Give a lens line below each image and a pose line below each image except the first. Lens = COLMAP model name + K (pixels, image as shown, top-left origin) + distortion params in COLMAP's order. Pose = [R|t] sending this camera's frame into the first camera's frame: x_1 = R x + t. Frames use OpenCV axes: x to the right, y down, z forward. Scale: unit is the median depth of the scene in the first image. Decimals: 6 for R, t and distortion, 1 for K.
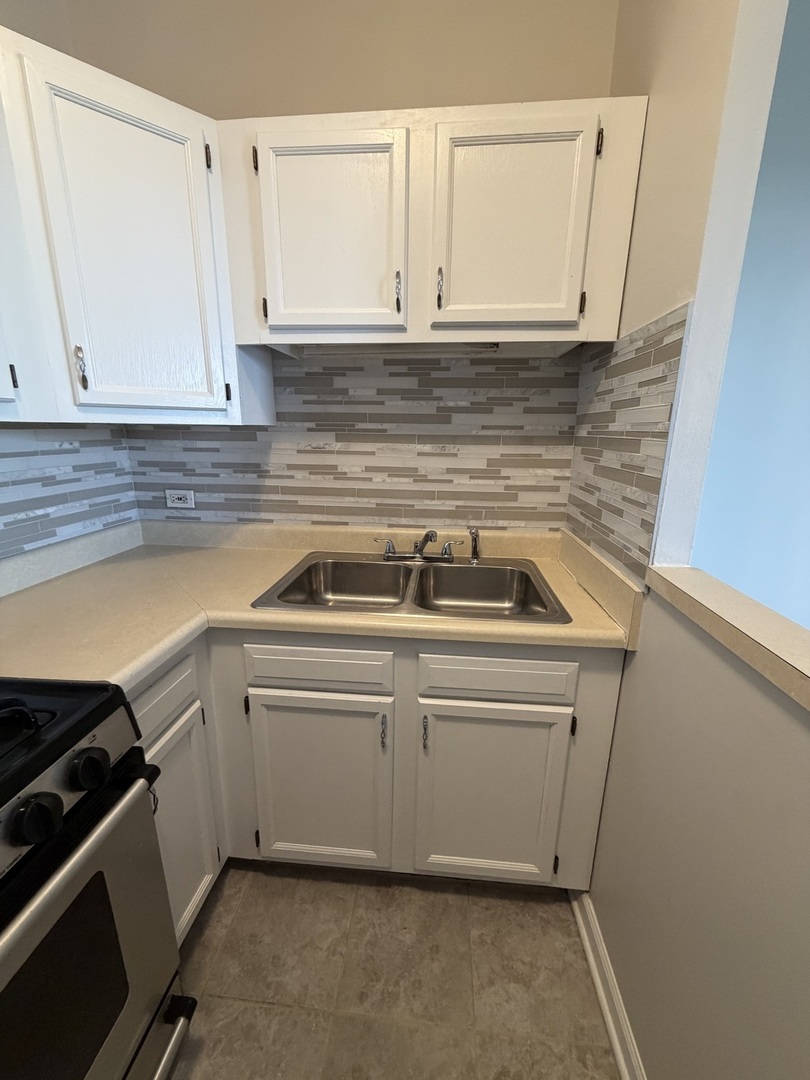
lens RADIAL K [[430.7, 0, 405.8], [0, 430.7, 537.9], [0, 0, 1]] dist [0.000390, 0.000038]
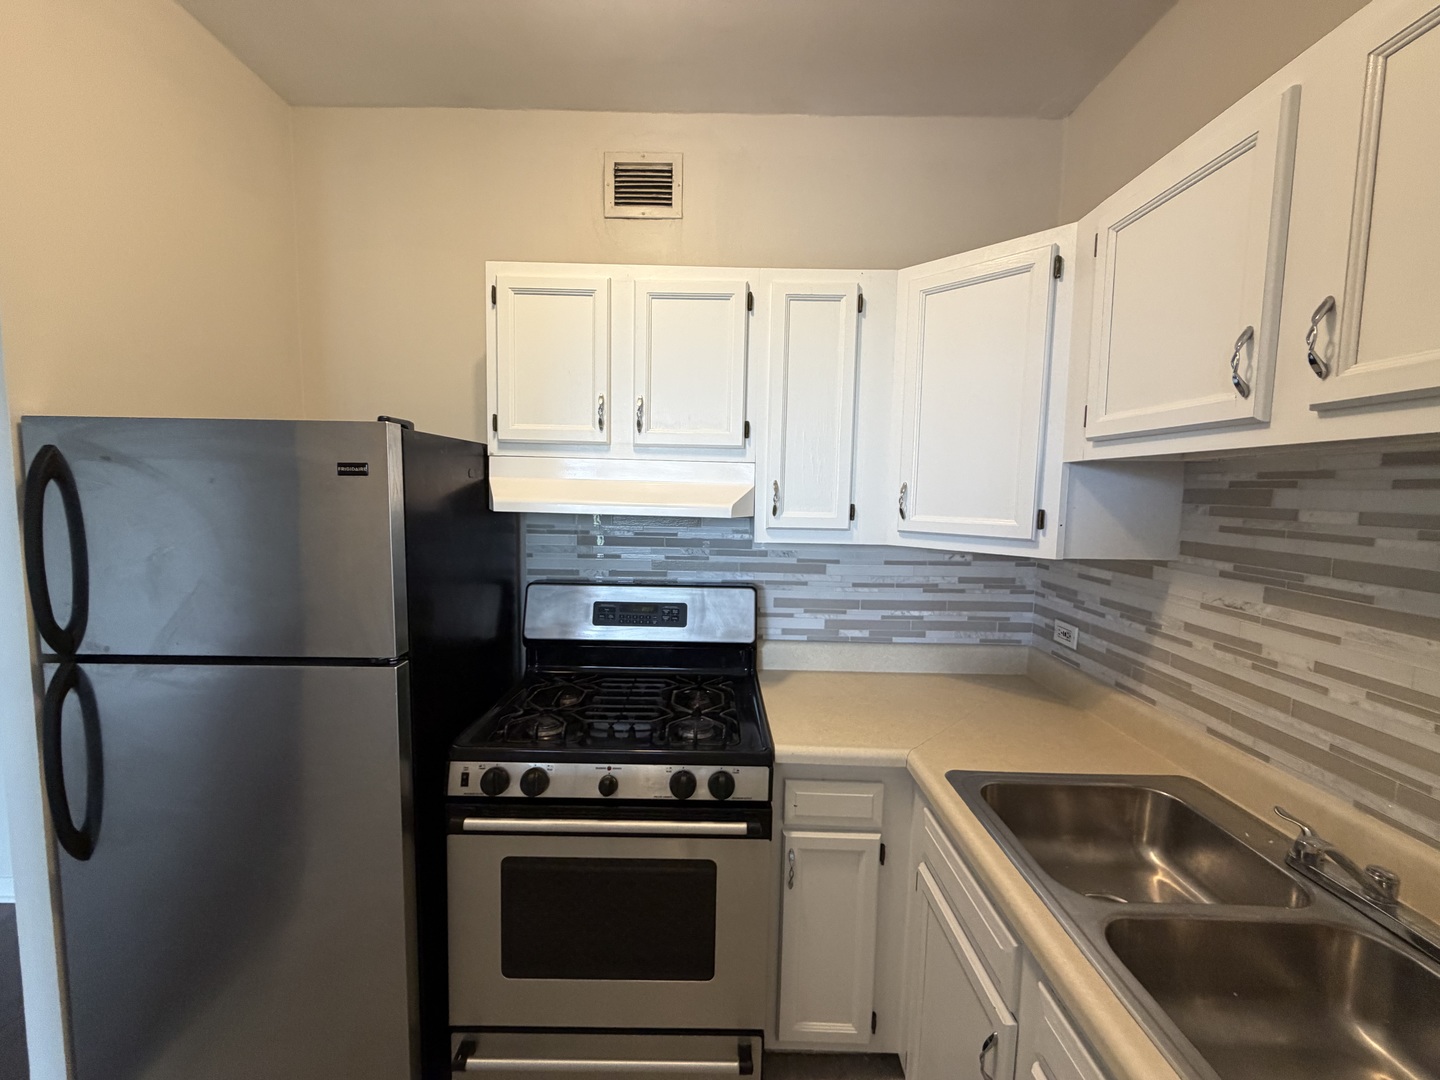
lens RADIAL K [[574.3, 0, 716.3], [0, 574.3, 539.3], [0, 0, 1]] dist [0.000390, 0.000038]
pose [[0.091519, 0.078383, -0.992714, 0.512648], [-0.258550, 0.964580, 0.052326, -0.167850], [0.961653, 0.251877, 0.108544, 0.251123]]
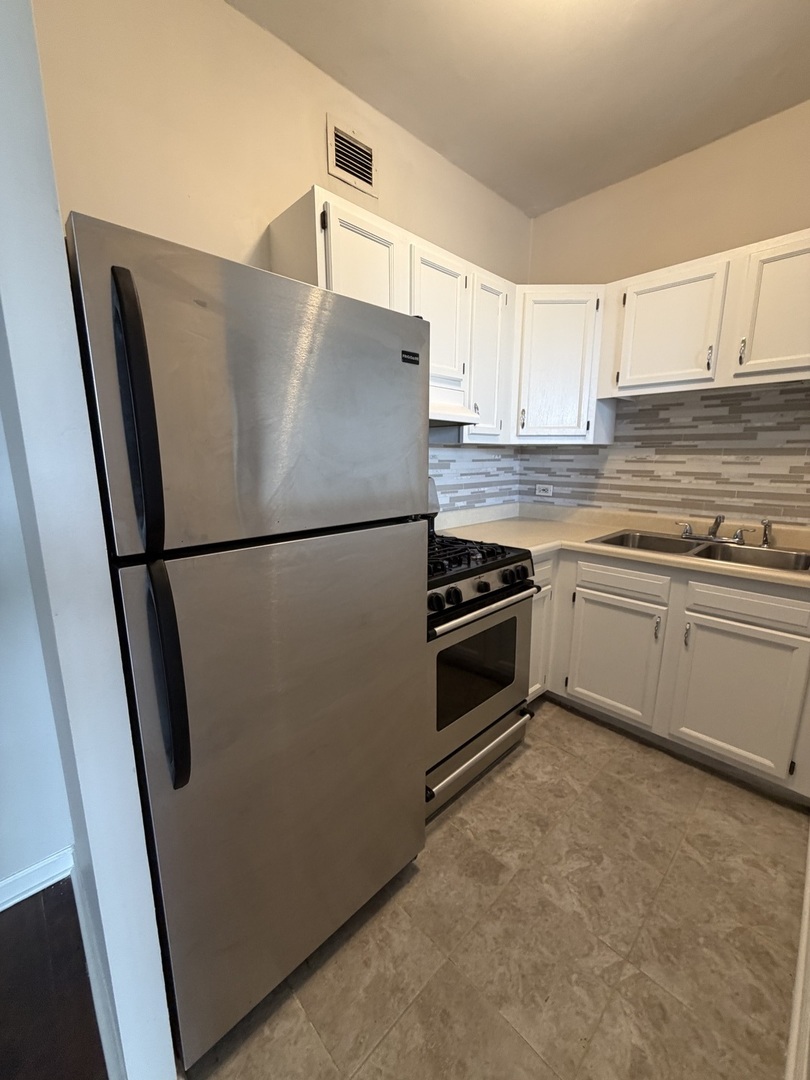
lens RADIAL K [[430.7, 0, 404.4], [0, 430.7, 537.5], [0, 0, 1]] dist [0.000390, 0.000038]
pose [[0.756614, 0.114009, -0.643845, 0.175819], [-0.151267, 0.988489, -0.002723, 0.197554], [0.636124, 0.099453, 0.765151, -0.663818]]
